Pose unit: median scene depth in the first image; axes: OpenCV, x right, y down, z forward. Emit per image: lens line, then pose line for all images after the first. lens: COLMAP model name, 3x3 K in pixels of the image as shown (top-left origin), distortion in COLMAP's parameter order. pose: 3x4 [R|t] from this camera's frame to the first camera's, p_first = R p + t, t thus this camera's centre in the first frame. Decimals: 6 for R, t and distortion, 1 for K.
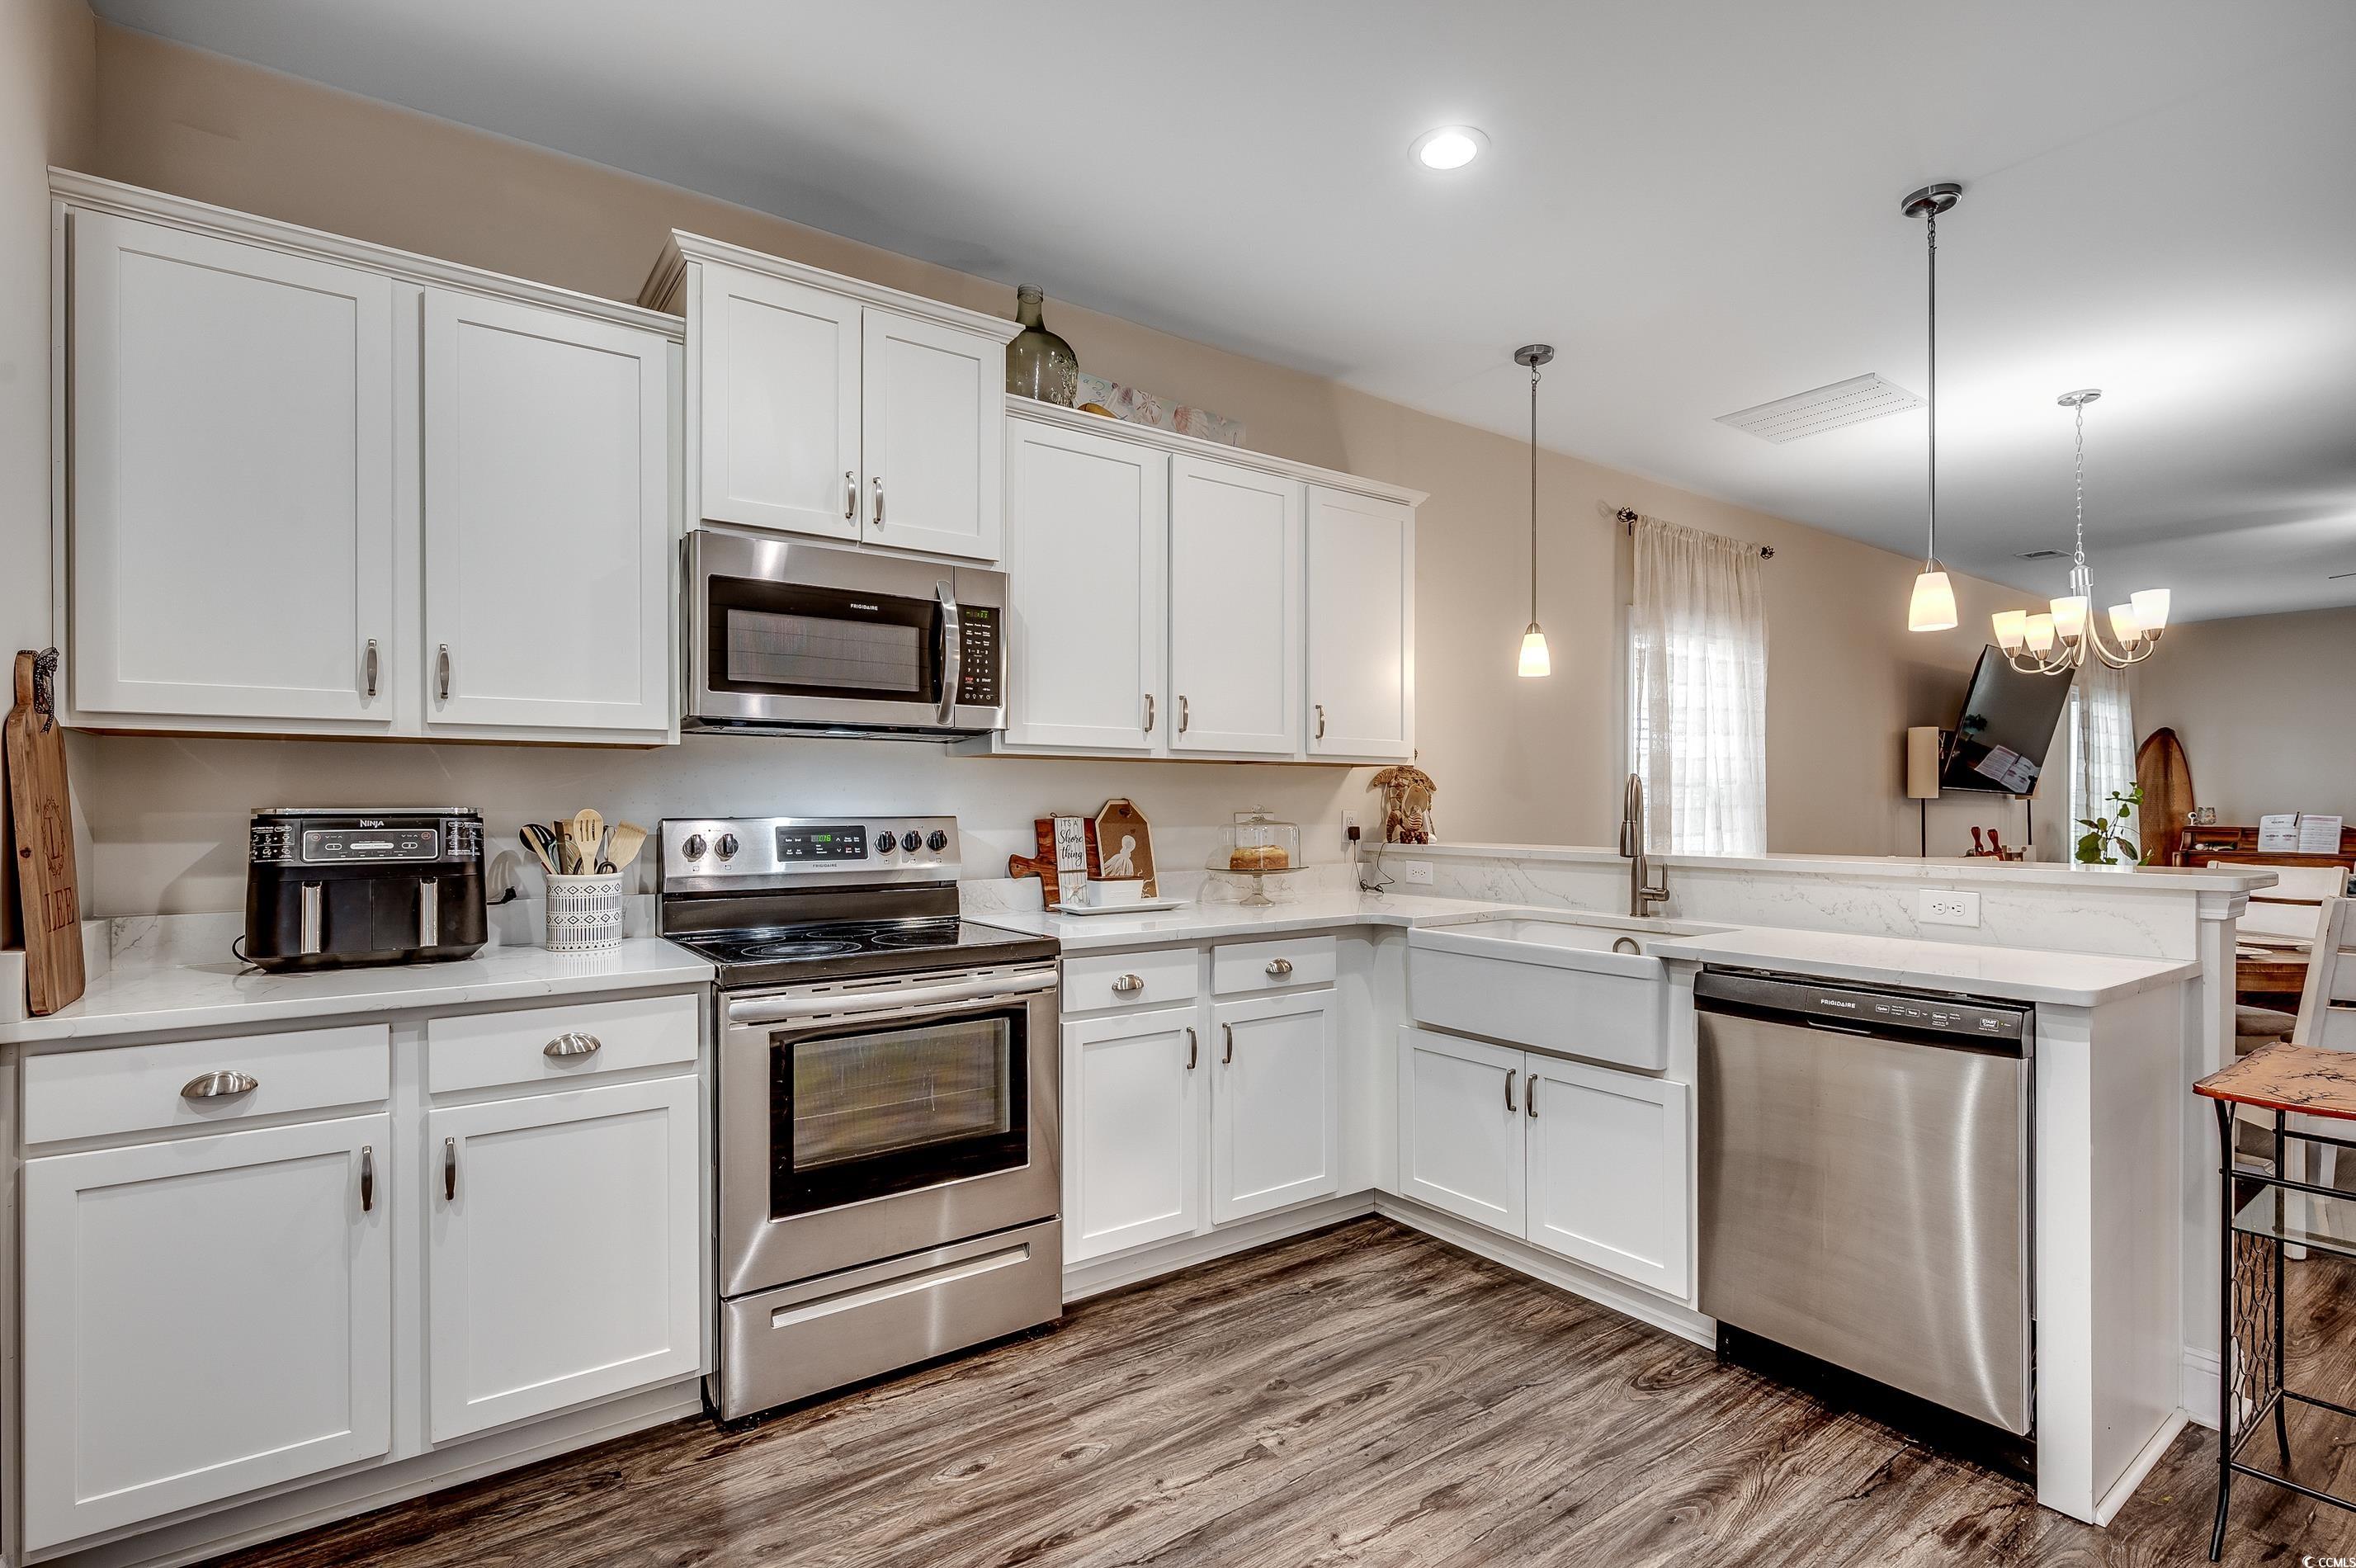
lens RADIAL K [[1093.3, 0, 1171.5], [0, 1093.3, 802.9], [0, 0, 1]] dist [-0.004505, 0.000387]
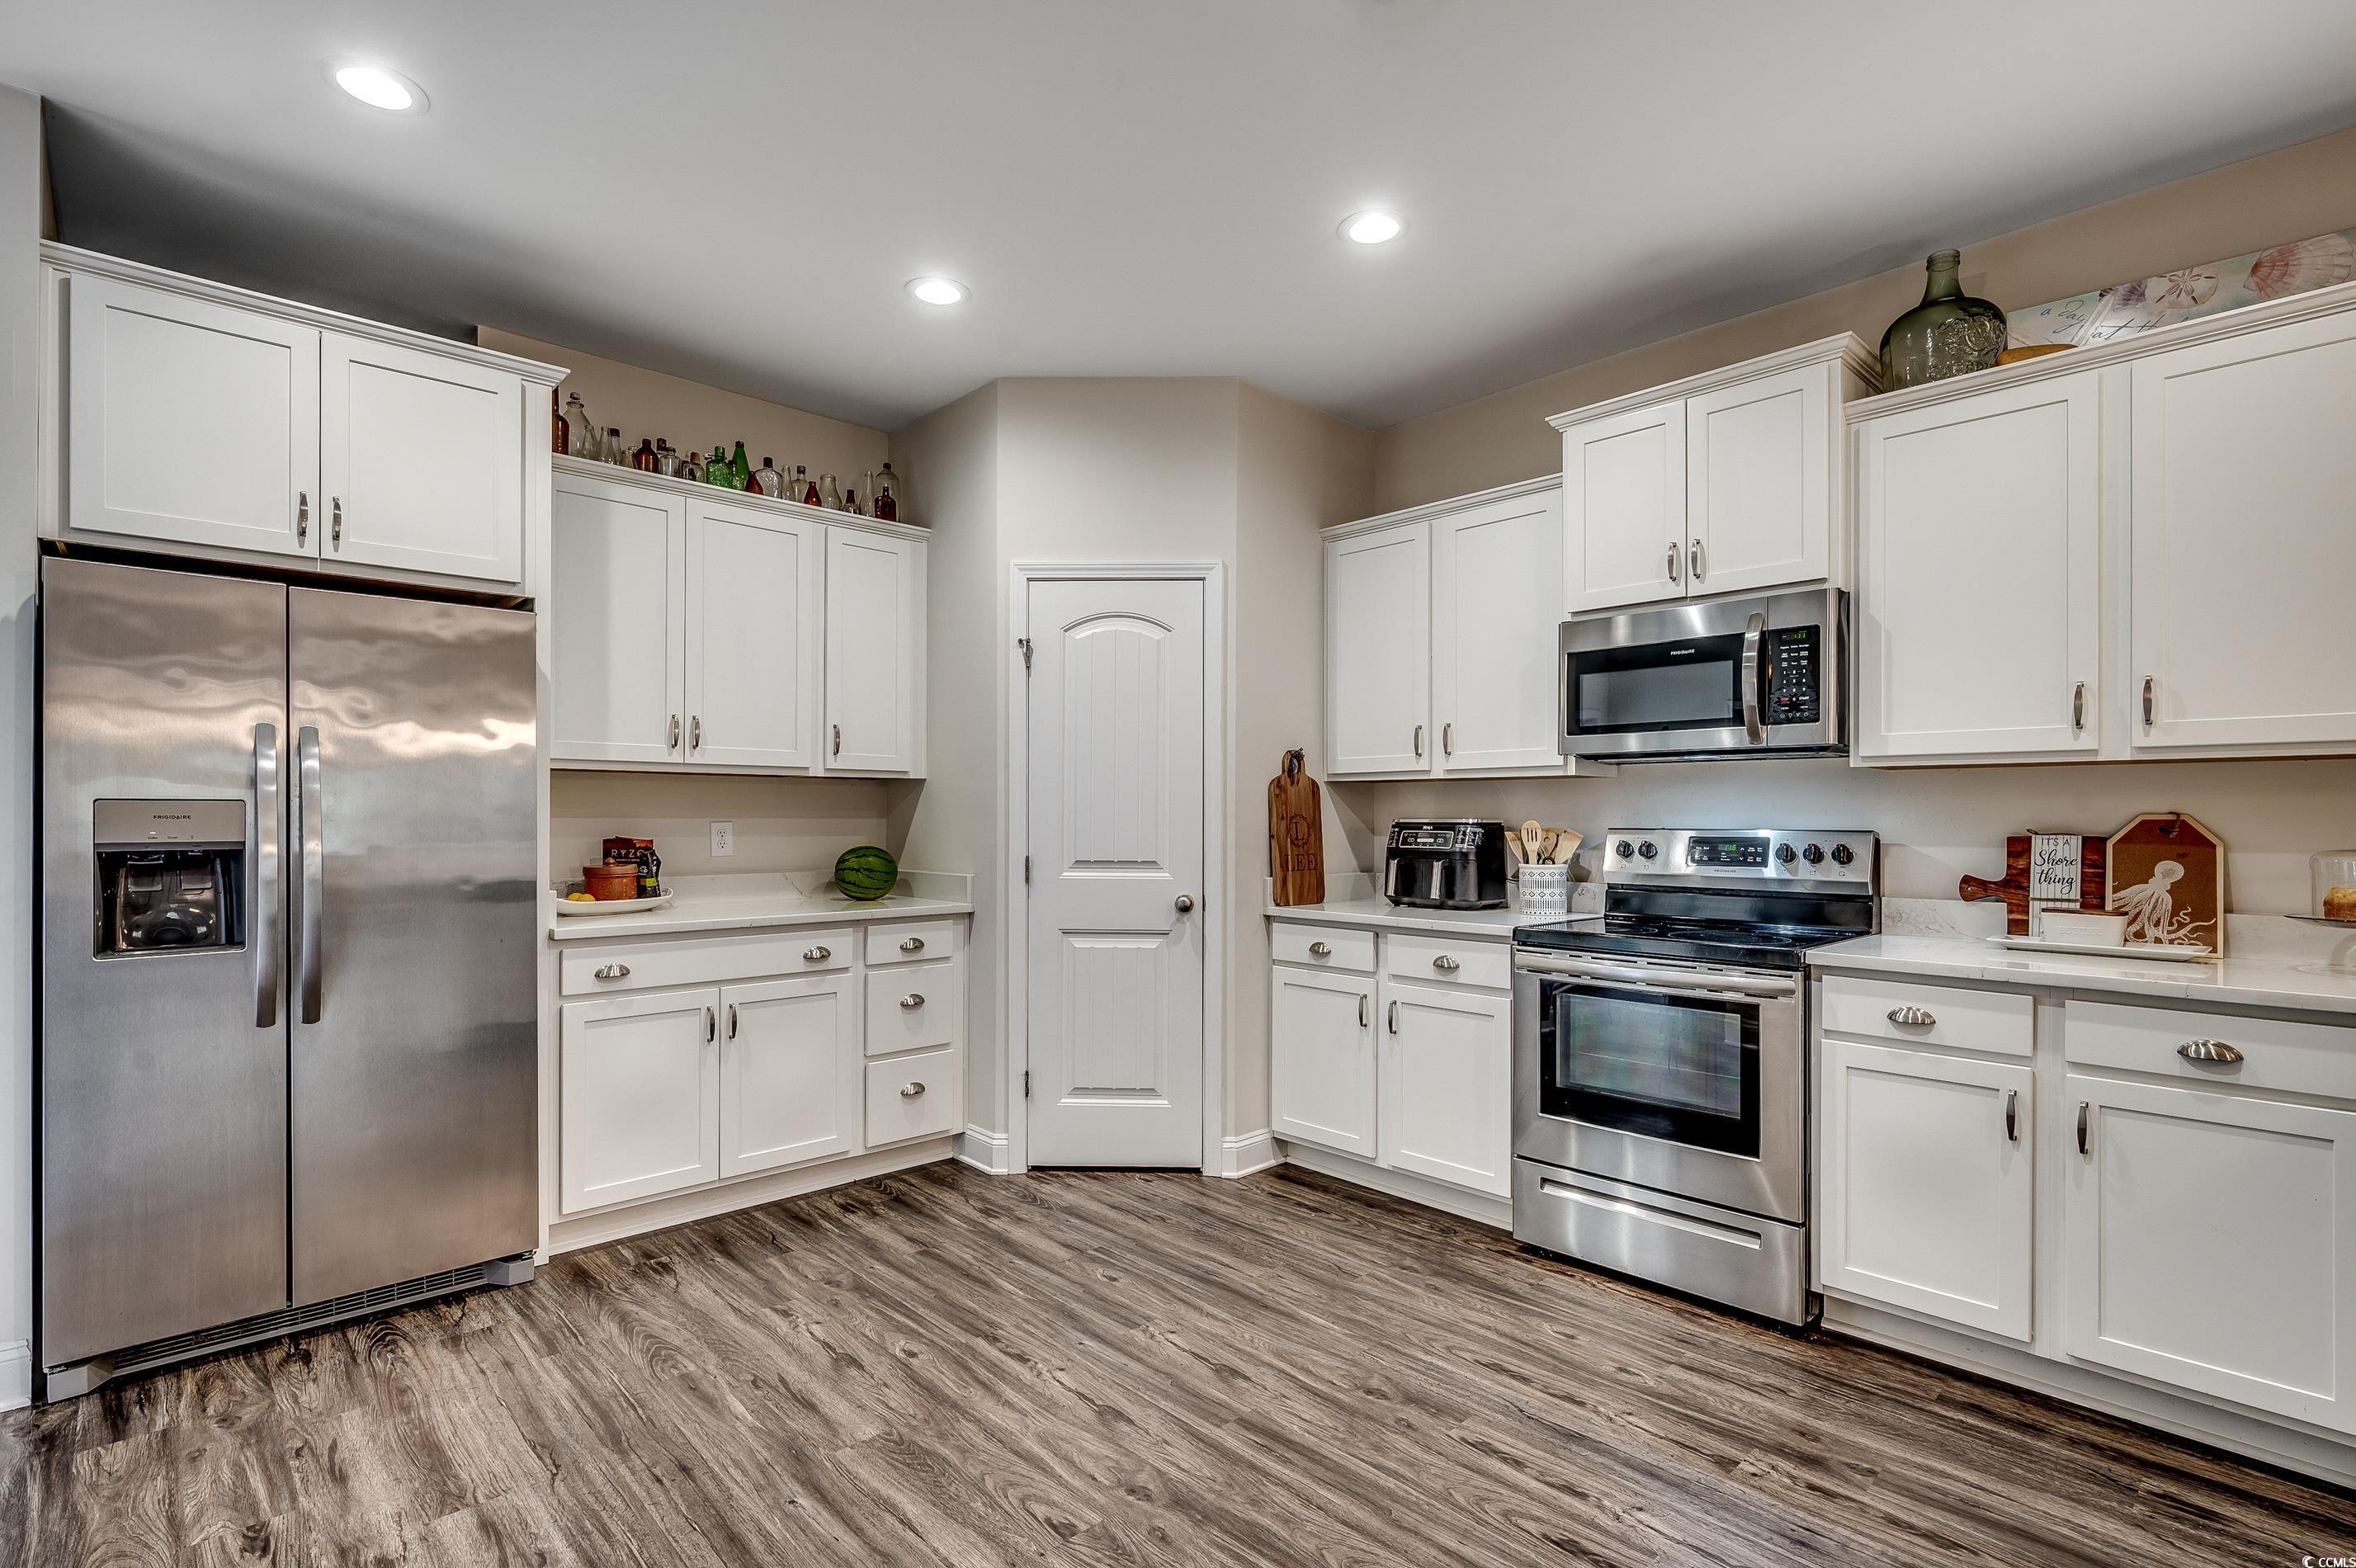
lens RADIAL K [[1093.3, 0, 1209.3], [0, 1093.3, 815.9], [0, 0, 1]] dist [-0.004505, 0.000387]
pose [[0.159921, 0.000362, -0.987130, 0.761392], [-0.003116, 0.999995, -0.000139, 0.000884], [0.987125, 0.003098, 0.159921, 0.281943]]
